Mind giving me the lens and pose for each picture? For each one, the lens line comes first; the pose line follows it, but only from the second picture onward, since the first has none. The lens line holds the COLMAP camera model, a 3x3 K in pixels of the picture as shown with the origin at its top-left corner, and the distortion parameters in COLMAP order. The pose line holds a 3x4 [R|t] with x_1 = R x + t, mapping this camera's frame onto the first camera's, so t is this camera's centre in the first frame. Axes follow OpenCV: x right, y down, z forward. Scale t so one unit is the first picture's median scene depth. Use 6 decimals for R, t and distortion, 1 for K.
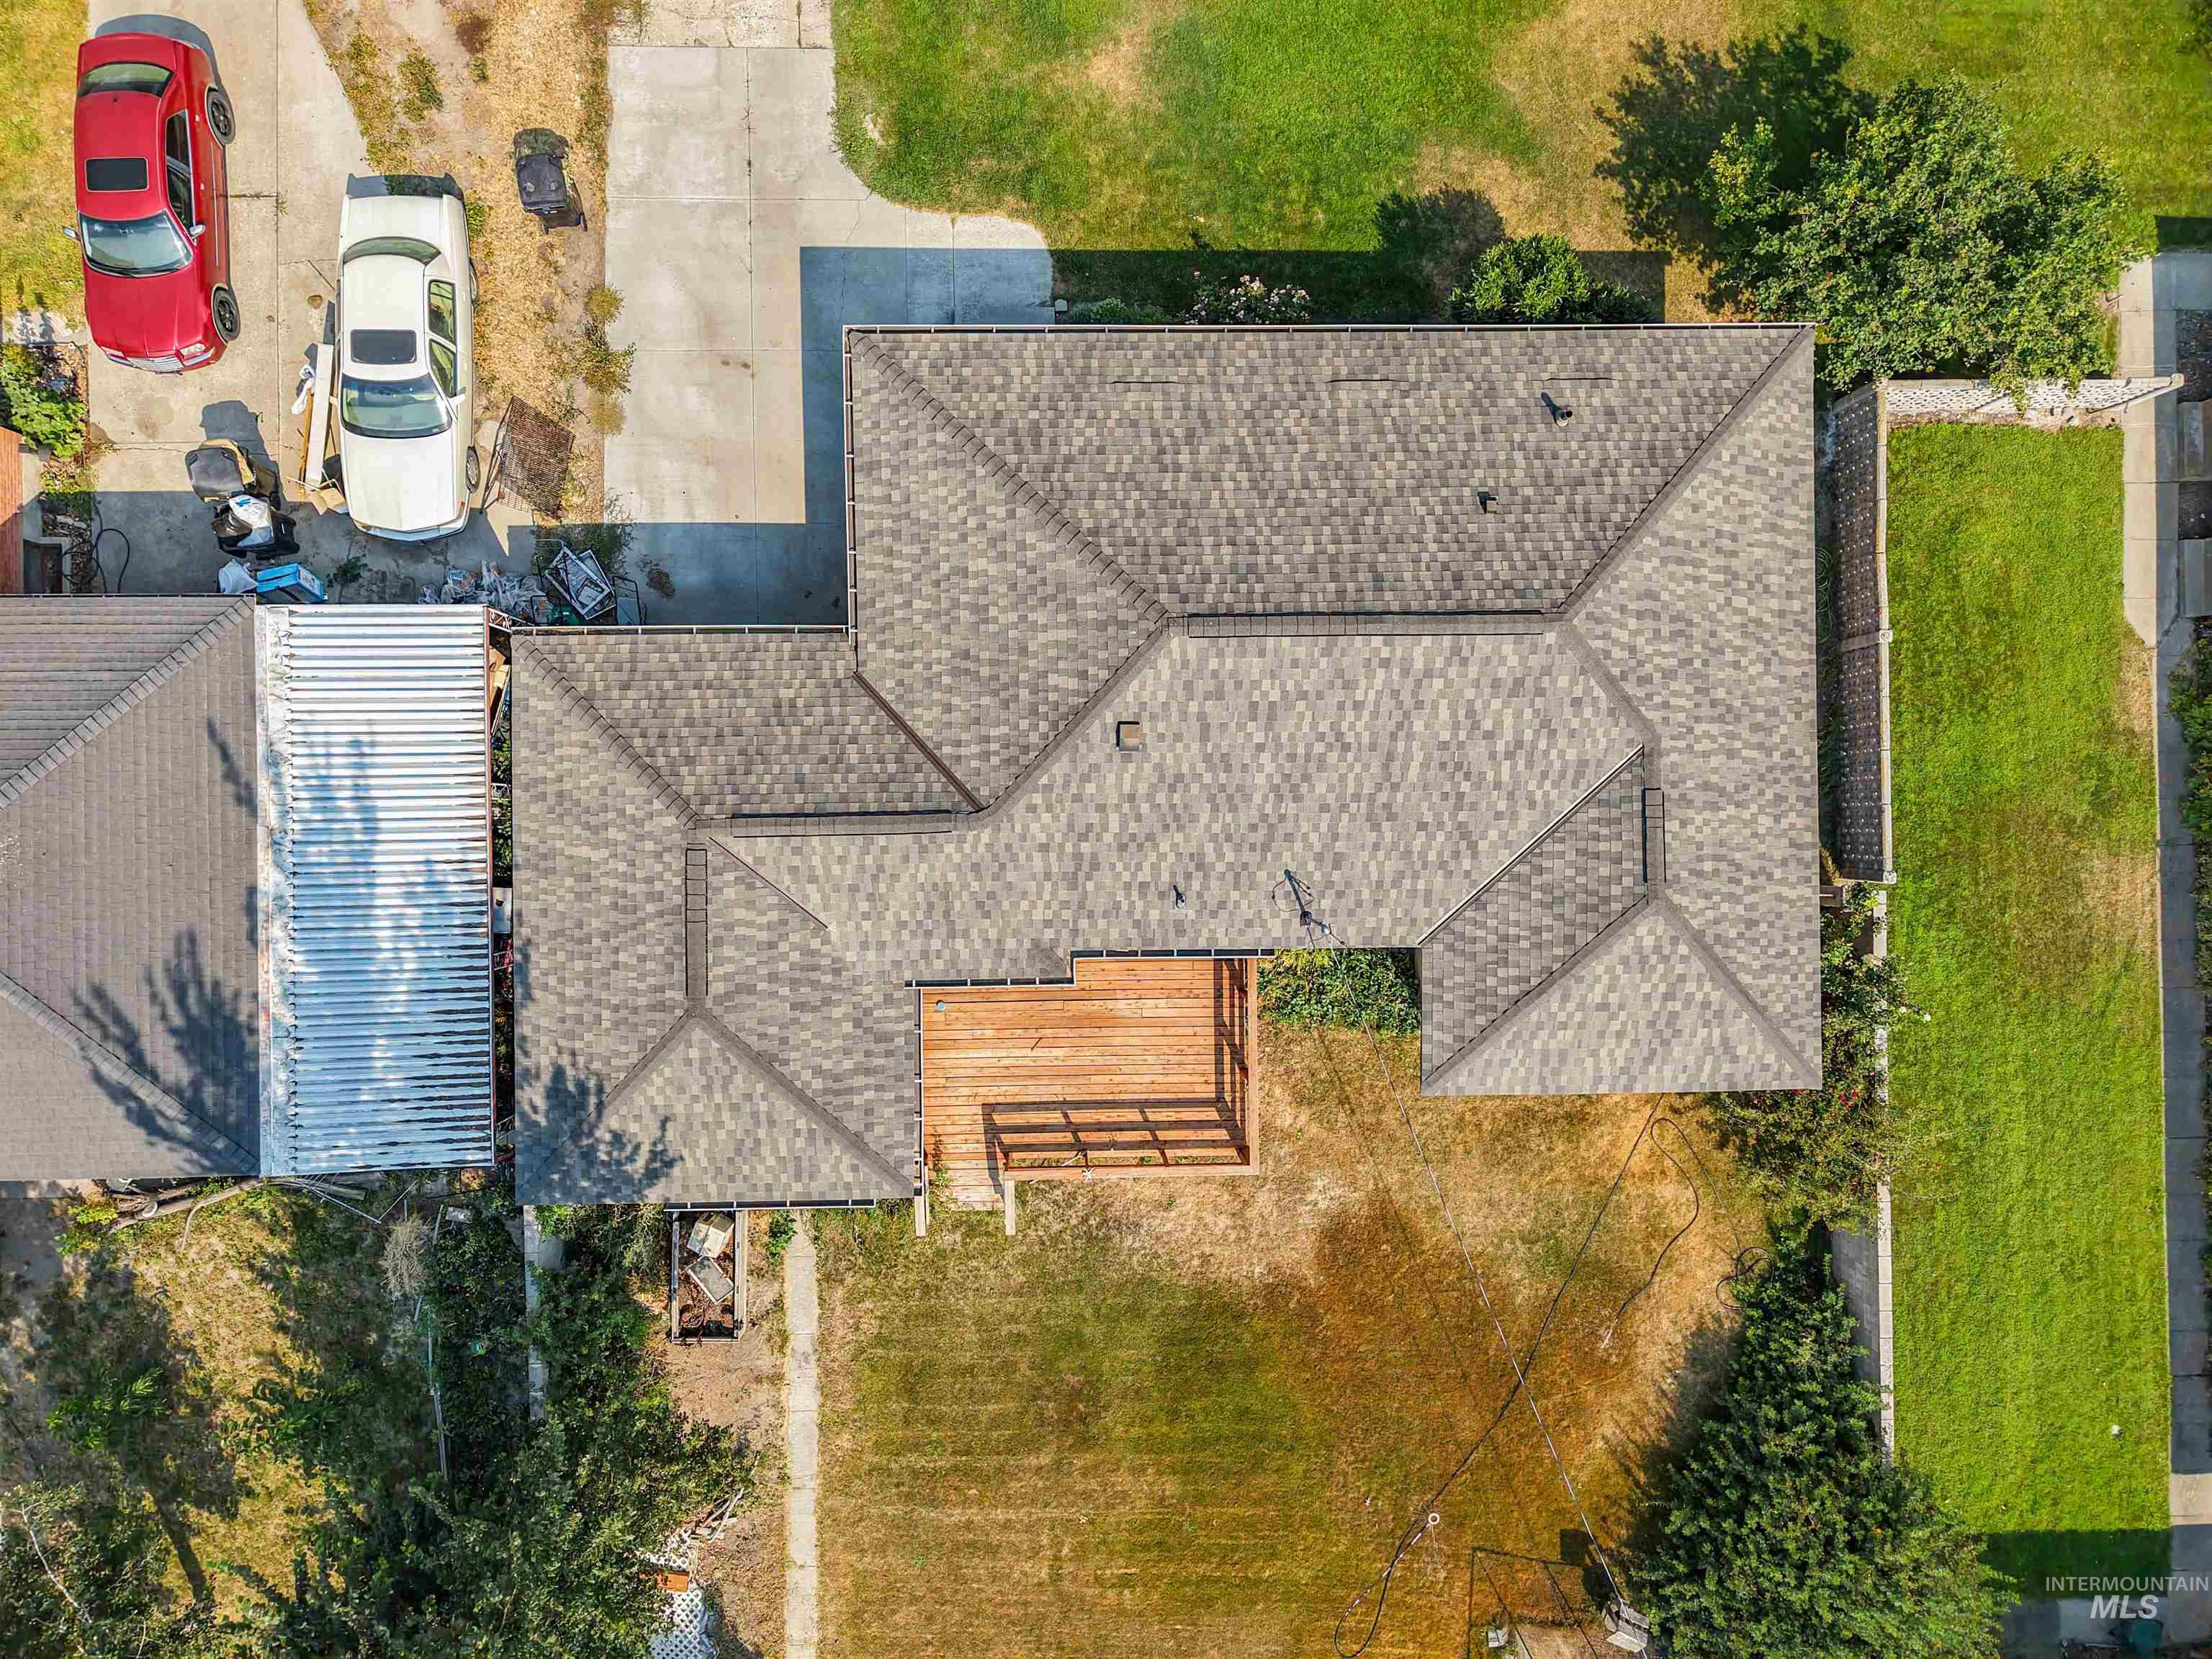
lens RADIAL K [[1510.1, 0, 1089.9], [0, 1510.1, 831.3], [0, 0, 1]] dist [0.010978, -0.001751]
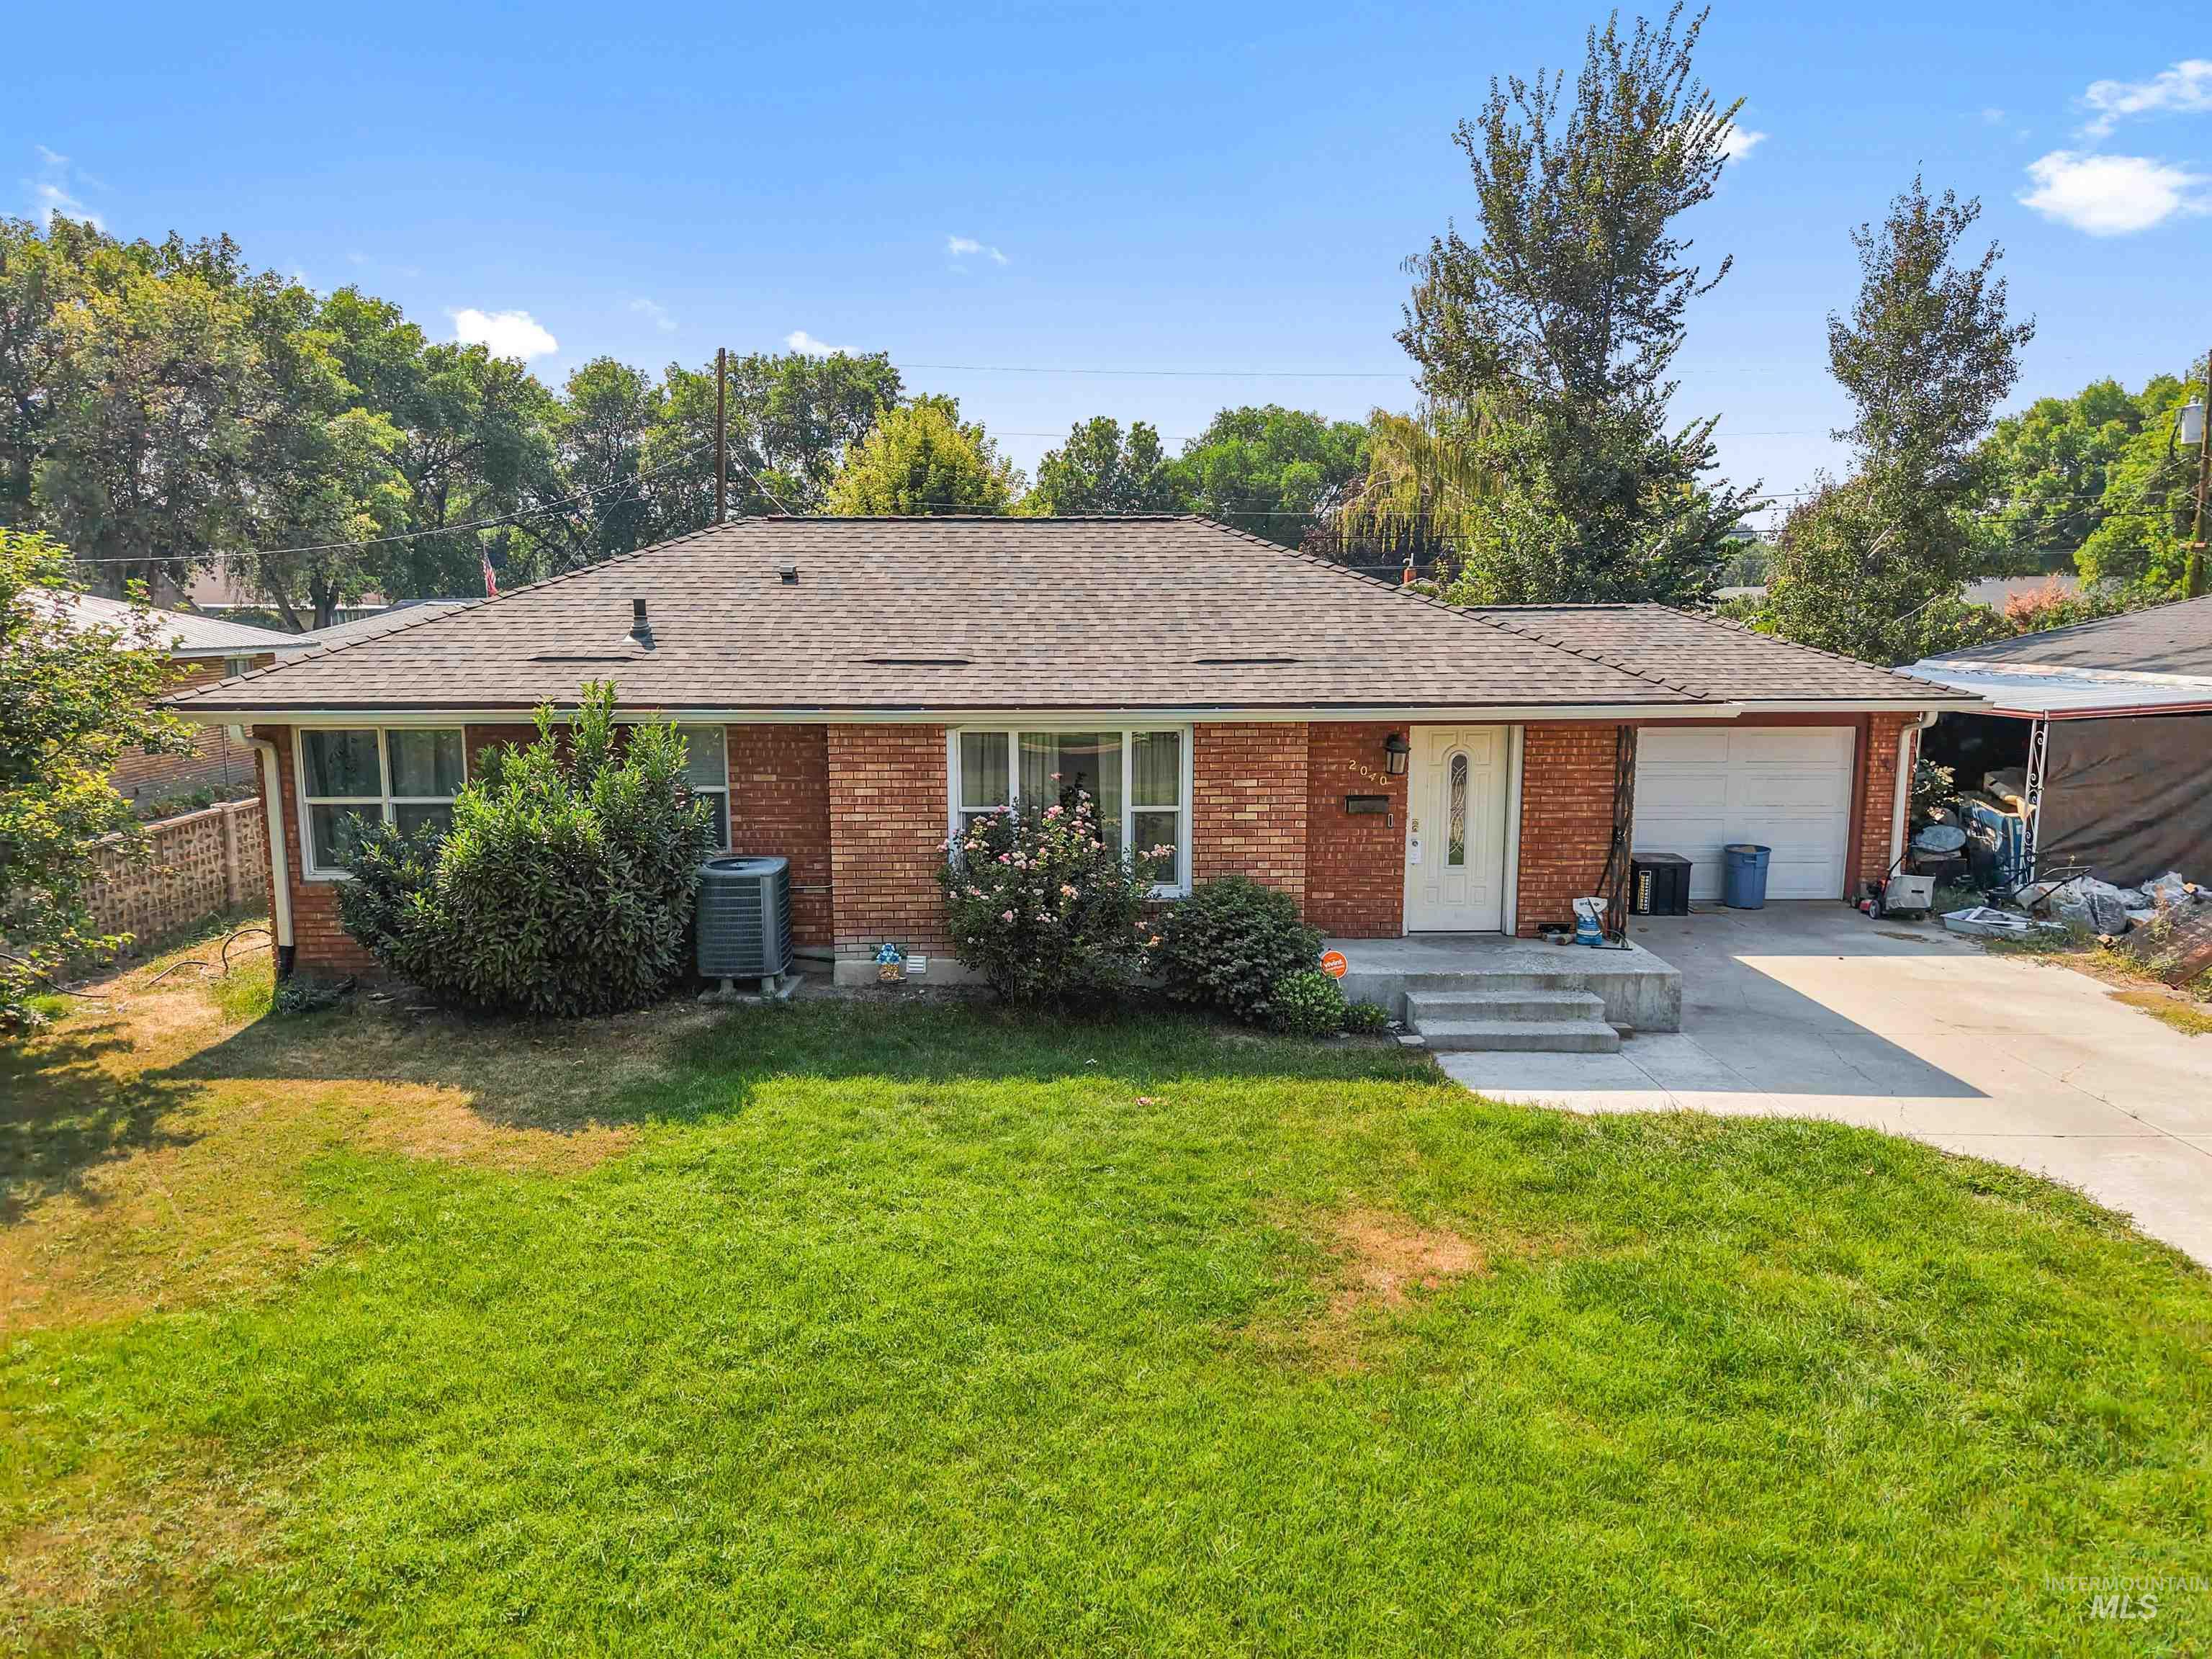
lens RADIAL K [[1510.1, 0, 1089.9], [0, 1510.1, 831.3], [0, 0, 1]] dist [0.010978, -0.001751]
pose [[-0.999781, -0.019903, -0.006438, 0.095947], [-0.003576, -0.140620, 0.990057, -0.855429], [-0.020611, 0.989864, 0.140518, 0.871748]]
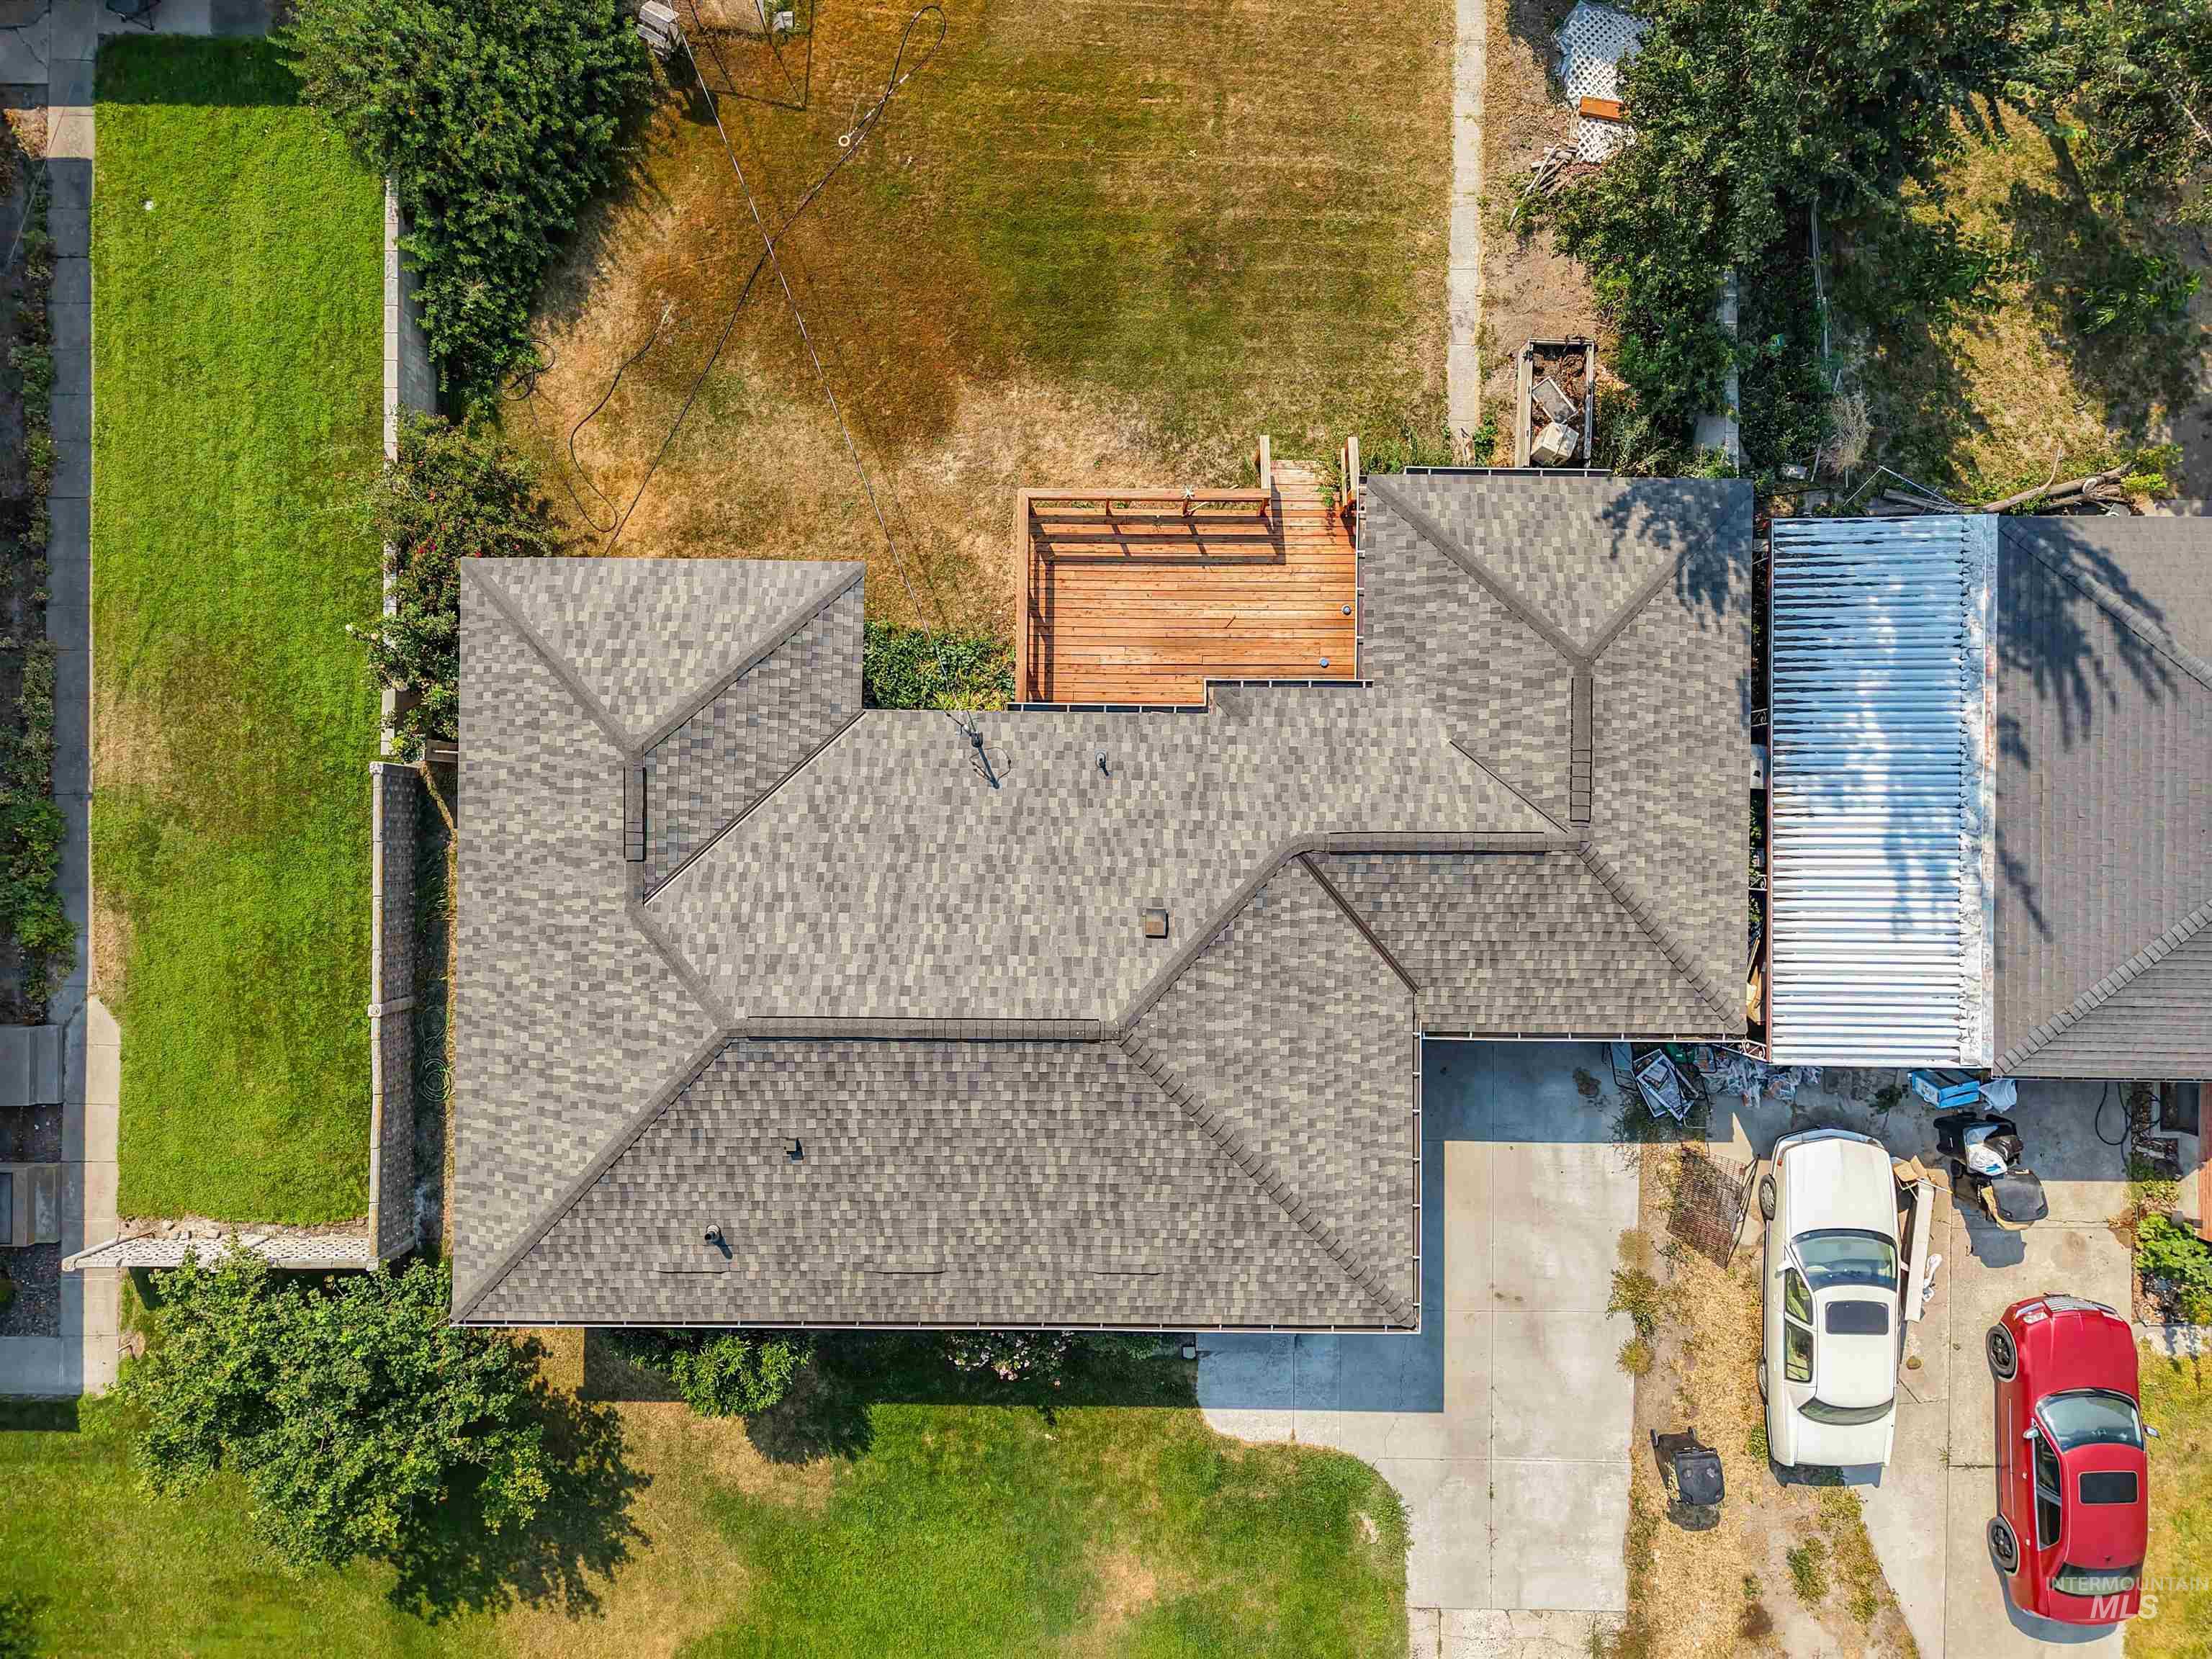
lens RADIAL K [[1510.1, 0, 1089.9], [0, 1510.1, 831.3], [0, 0, 1]] dist [0.010978, -0.001751]
pose [[-0.999187, -0.021528, -0.034072, 0.090277], [0.021407, -0.999763, 0.003906, -0.004977], [-0.034148, 0.003173, 0.999412, -0.009275]]
